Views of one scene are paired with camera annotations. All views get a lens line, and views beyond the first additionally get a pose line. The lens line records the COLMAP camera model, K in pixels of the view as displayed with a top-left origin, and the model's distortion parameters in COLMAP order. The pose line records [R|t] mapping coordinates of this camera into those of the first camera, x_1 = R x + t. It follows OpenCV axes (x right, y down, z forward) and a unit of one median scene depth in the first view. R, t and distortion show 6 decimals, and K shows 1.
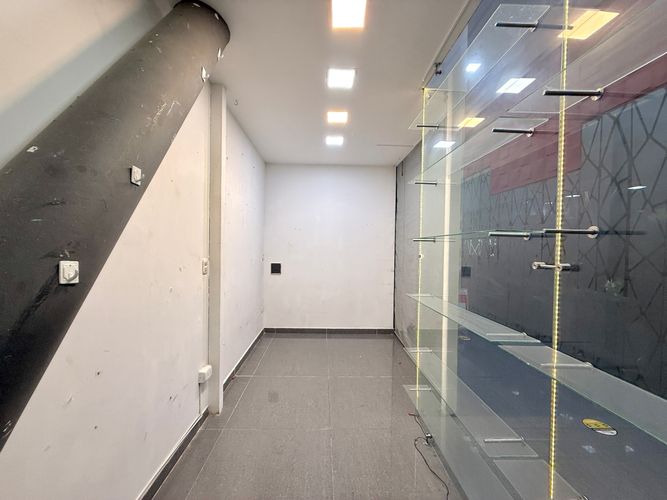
lens RADIAL K [[266.6, 0, 330.8], [0, 266.6, 248.8], [0, 0, 1]] dist [0.003963, 0.000110]
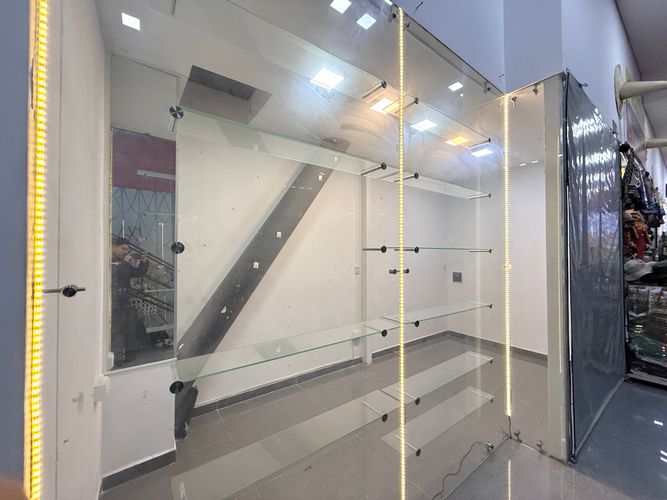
lens RADIAL K [[266.6, 0, 333.9], [0, 266.6, 252.0], [0, 0, 1]] dist [0.003963, 0.000110]
pose [[0.566191, -0.024257, -0.823917, 0.731351], [0.001364, 0.999593, -0.028492, 0.004043], [0.824273, 0.015008, 0.565993, -0.050523]]
